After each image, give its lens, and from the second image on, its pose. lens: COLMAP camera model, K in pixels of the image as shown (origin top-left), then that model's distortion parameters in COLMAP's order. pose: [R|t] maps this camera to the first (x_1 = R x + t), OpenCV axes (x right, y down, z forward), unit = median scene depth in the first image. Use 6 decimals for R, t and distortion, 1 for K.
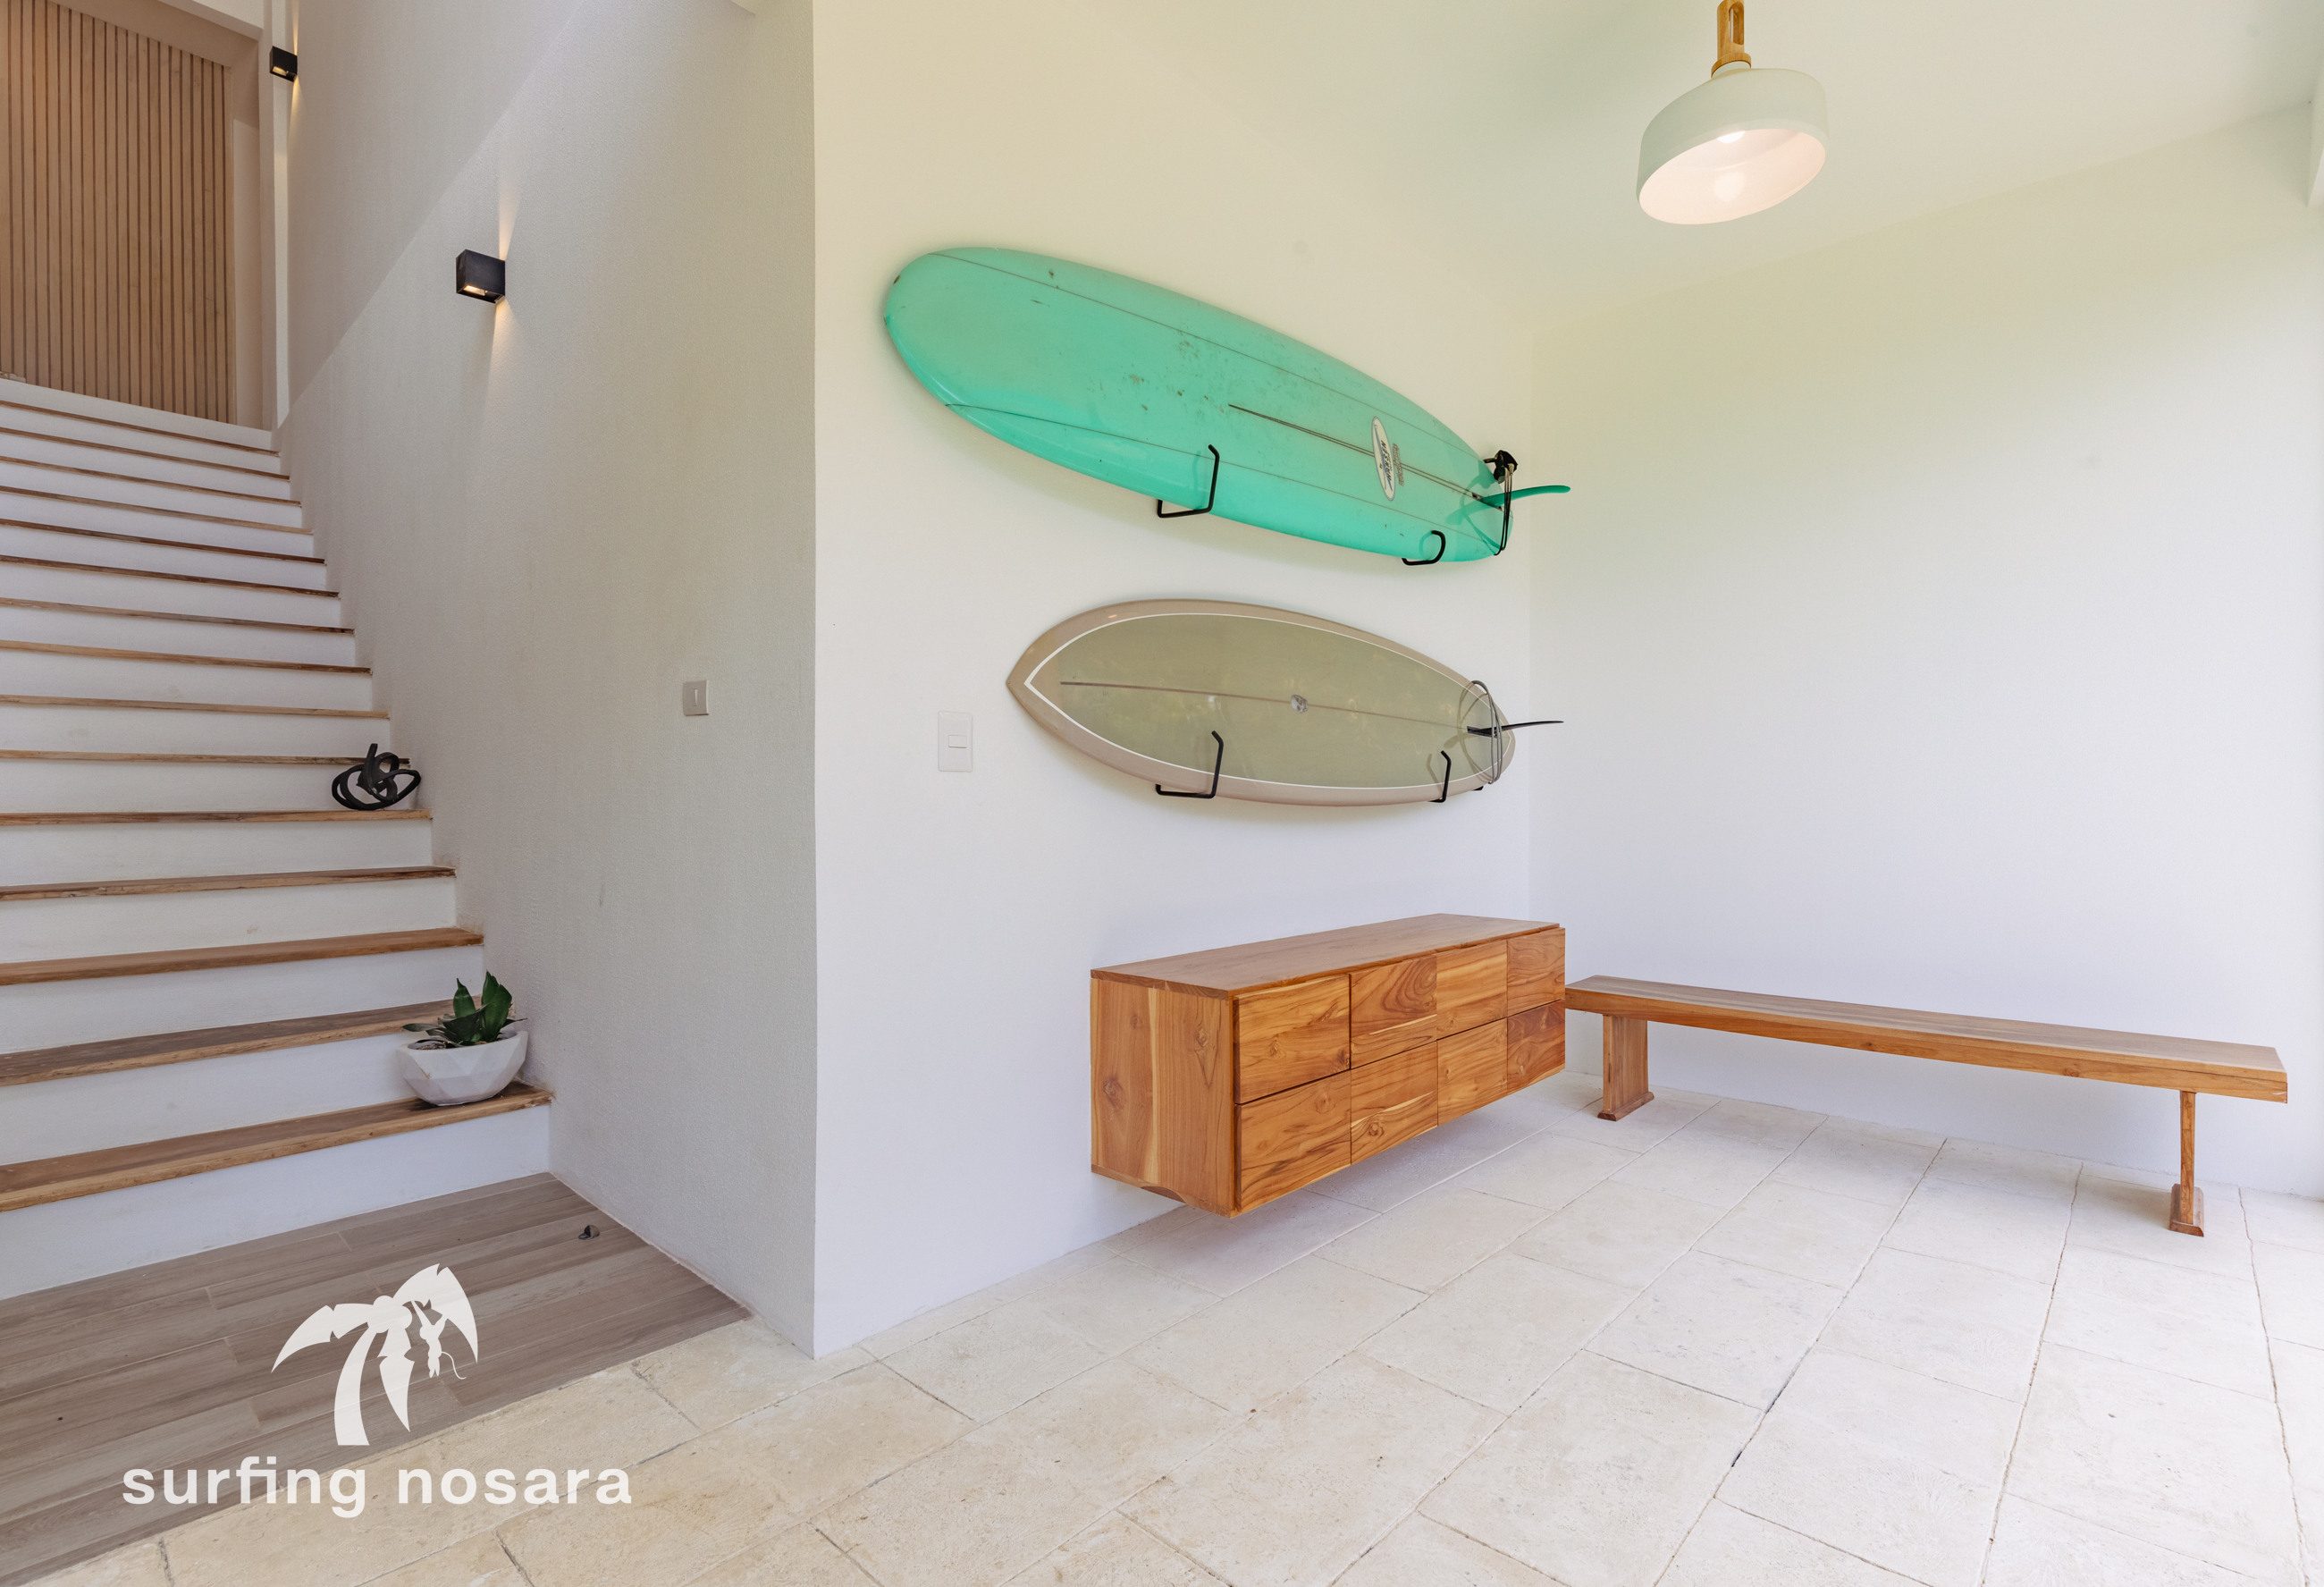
lens RADIAL K [[1090.0, 0, 1162.0], [0, 1090.0, 793.5], [0, 0, 1]] dist [0.000917, -0.000194]
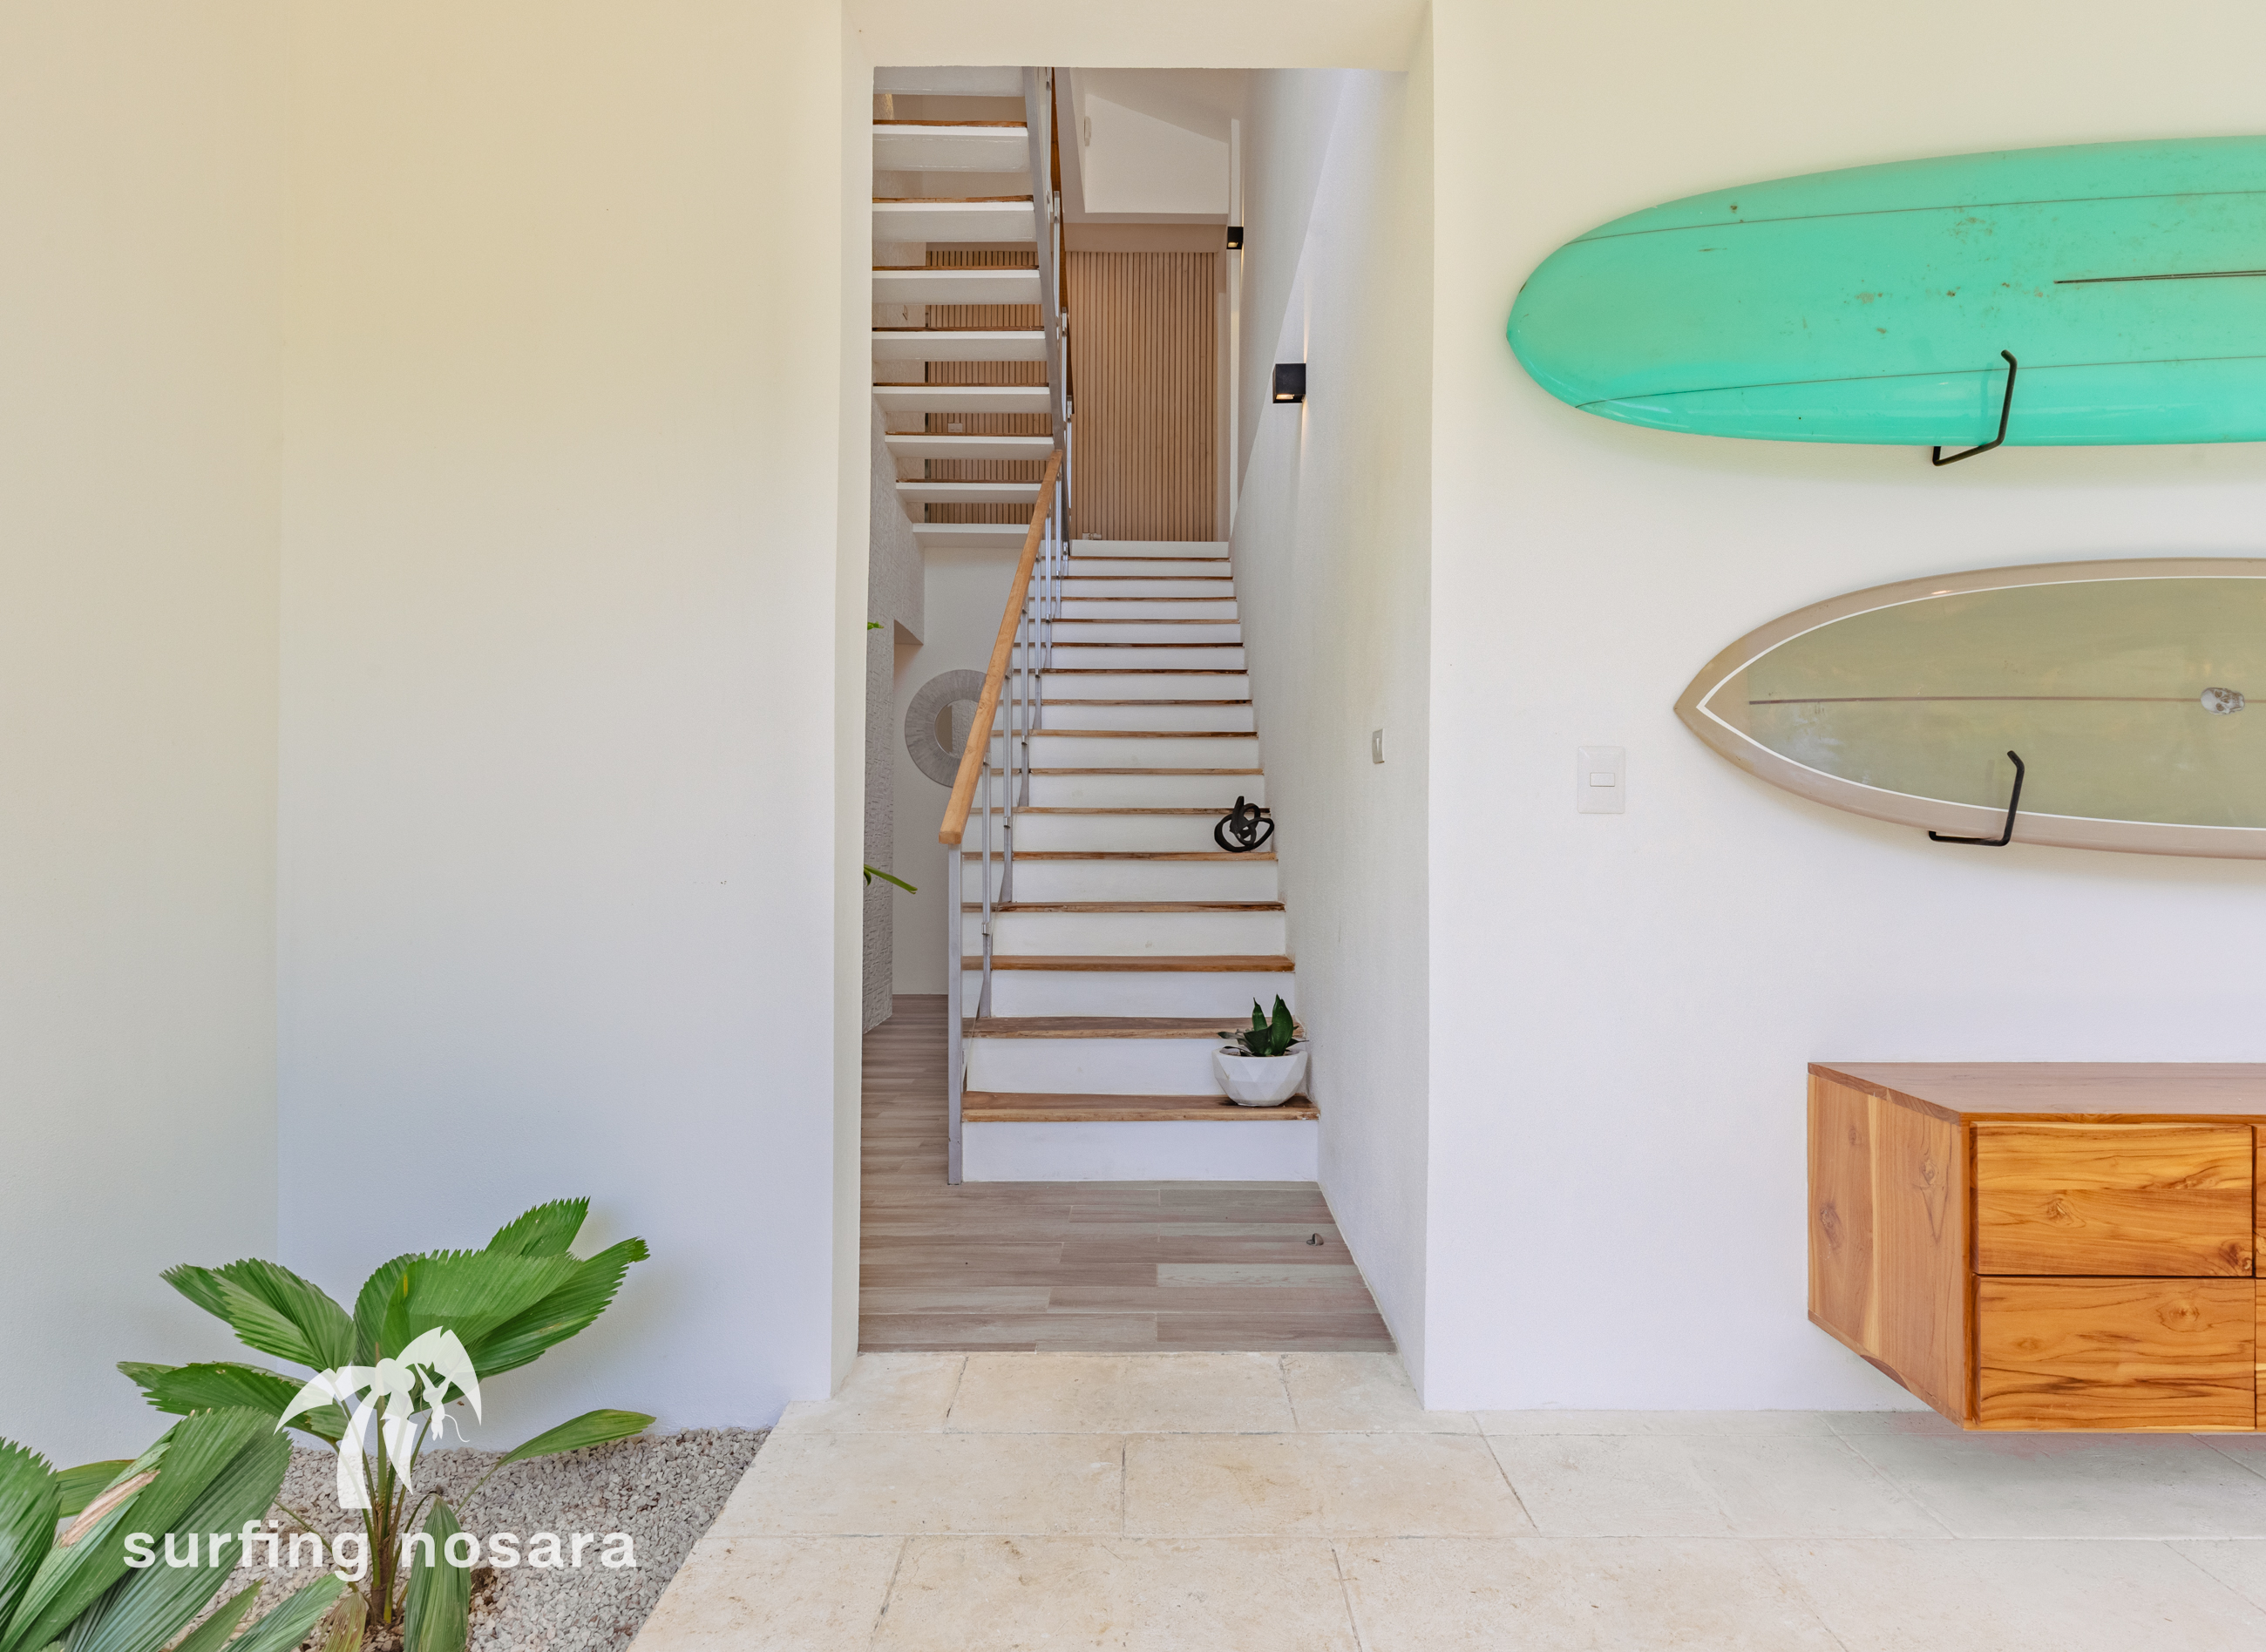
lens RADIAL K [[1192.7, 0, 1137.8], [0, 1192.7, 832.3], [0, 0, 1]] dist [-0.001593, -0.001431]
pose [[0.678117, -0.002158, -0.734951, 0.244422], [-0.002655, 0.999982, -0.005386, 0.001223], [0.734950, 0.005603, 0.678099, 0.059658]]
